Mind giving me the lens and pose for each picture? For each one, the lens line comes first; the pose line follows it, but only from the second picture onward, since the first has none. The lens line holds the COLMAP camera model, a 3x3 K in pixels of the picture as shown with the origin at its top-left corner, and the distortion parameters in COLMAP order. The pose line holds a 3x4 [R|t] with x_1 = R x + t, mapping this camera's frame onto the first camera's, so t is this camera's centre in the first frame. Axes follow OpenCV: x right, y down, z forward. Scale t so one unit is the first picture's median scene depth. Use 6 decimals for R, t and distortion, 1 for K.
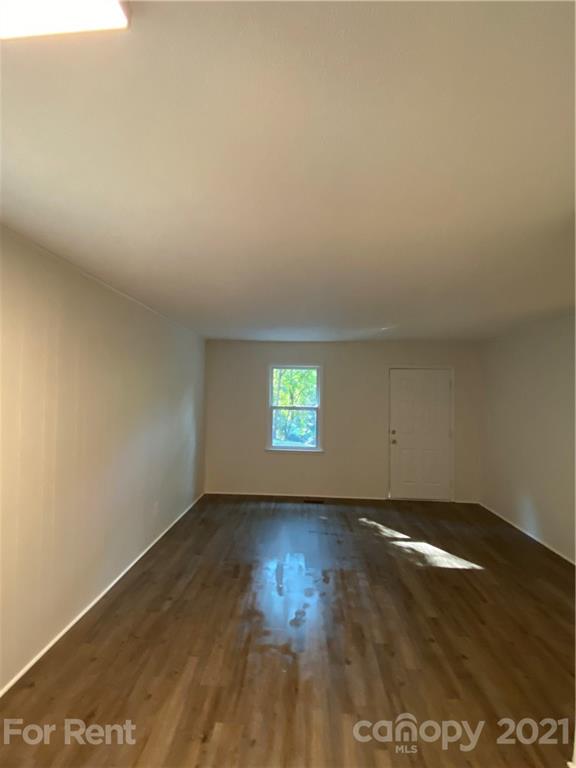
lens RADIAL K [[341.8, 0, 280.7], [0, 341.8, 385.2], [0, 0, 1]] dist [0.022773, -0.000100]
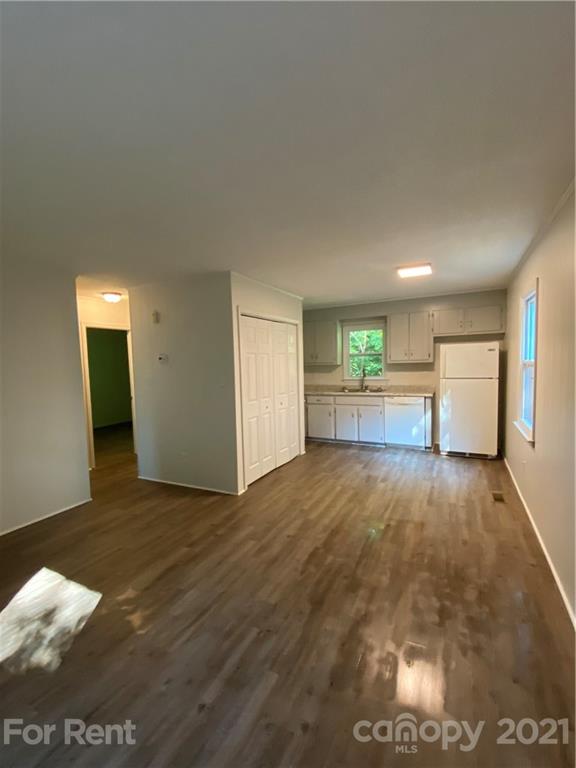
lens RADIAL K [[341.8, 0, 280.7], [0, 341.8, 385.2], [0, 0, 1]] dist [0.022773, -0.000100]
pose [[-0.912405, -0.020699, 0.408765, -0.322117], [0.006939, 0.997794, 0.066016, 0.091211], [-0.409230, 0.063070, -0.910249, 2.168543]]
